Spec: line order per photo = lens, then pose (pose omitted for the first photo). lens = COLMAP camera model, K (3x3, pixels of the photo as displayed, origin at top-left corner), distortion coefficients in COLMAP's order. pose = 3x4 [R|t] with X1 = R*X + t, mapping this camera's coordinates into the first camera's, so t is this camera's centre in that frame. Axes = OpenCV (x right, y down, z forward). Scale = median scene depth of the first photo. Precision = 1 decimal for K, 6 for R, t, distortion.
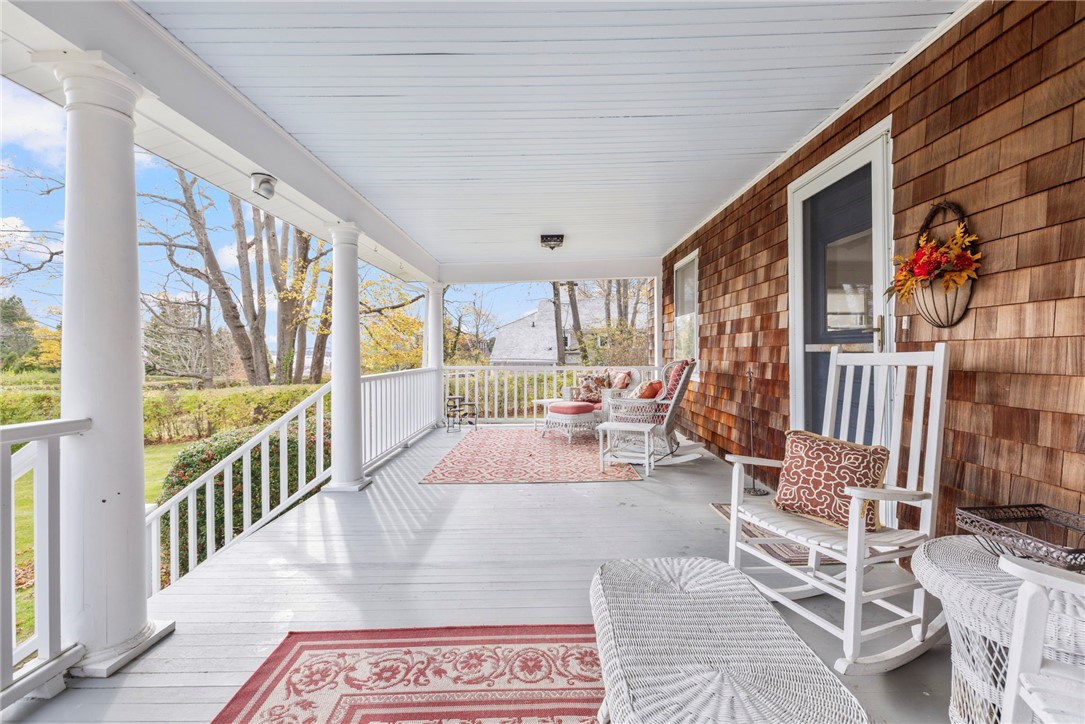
lens RADIAL K [[472.5, 0, 546.2], [0, 472.5, 346.7], [0, 0, 1]] dist [0.000402, 0.000034]
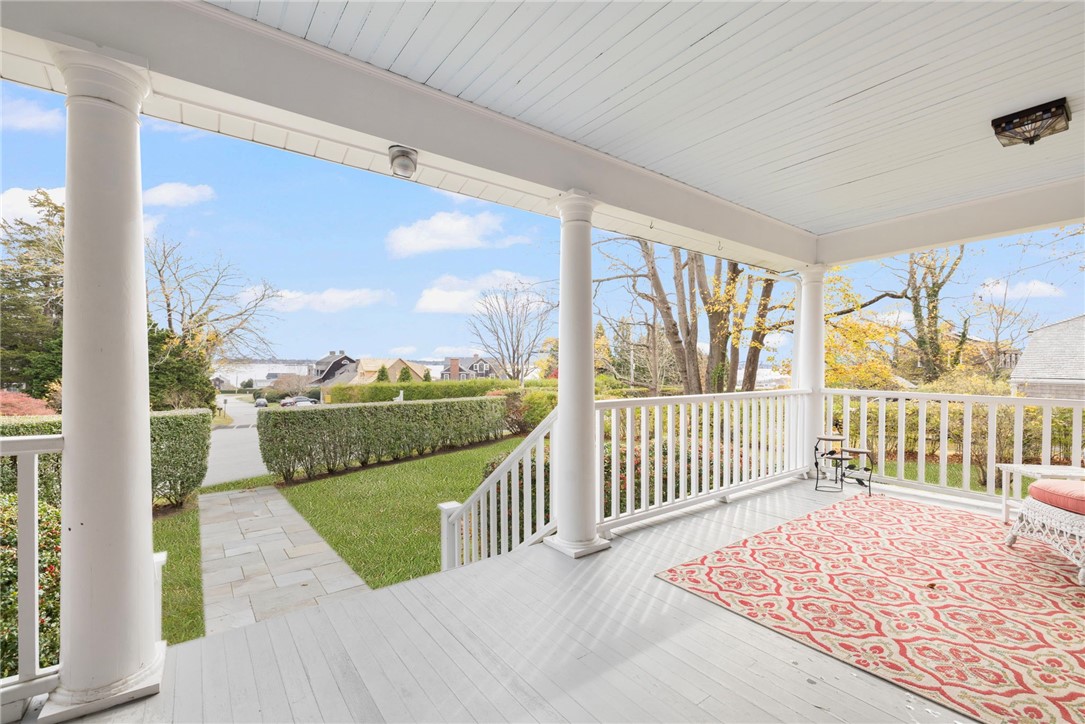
lens RADIAL K [[465.7, 0, 538.9], [0, 465.7, 366.5], [0, 0, 1]] dist [0.002305, 0.000439]
pose [[0.590945, 0.007873, -0.806674, 0.030374], [0.003092, 0.999923, 0.012024, 0.000373], [0.806706, -0.009600, 0.590875, 0.110453]]
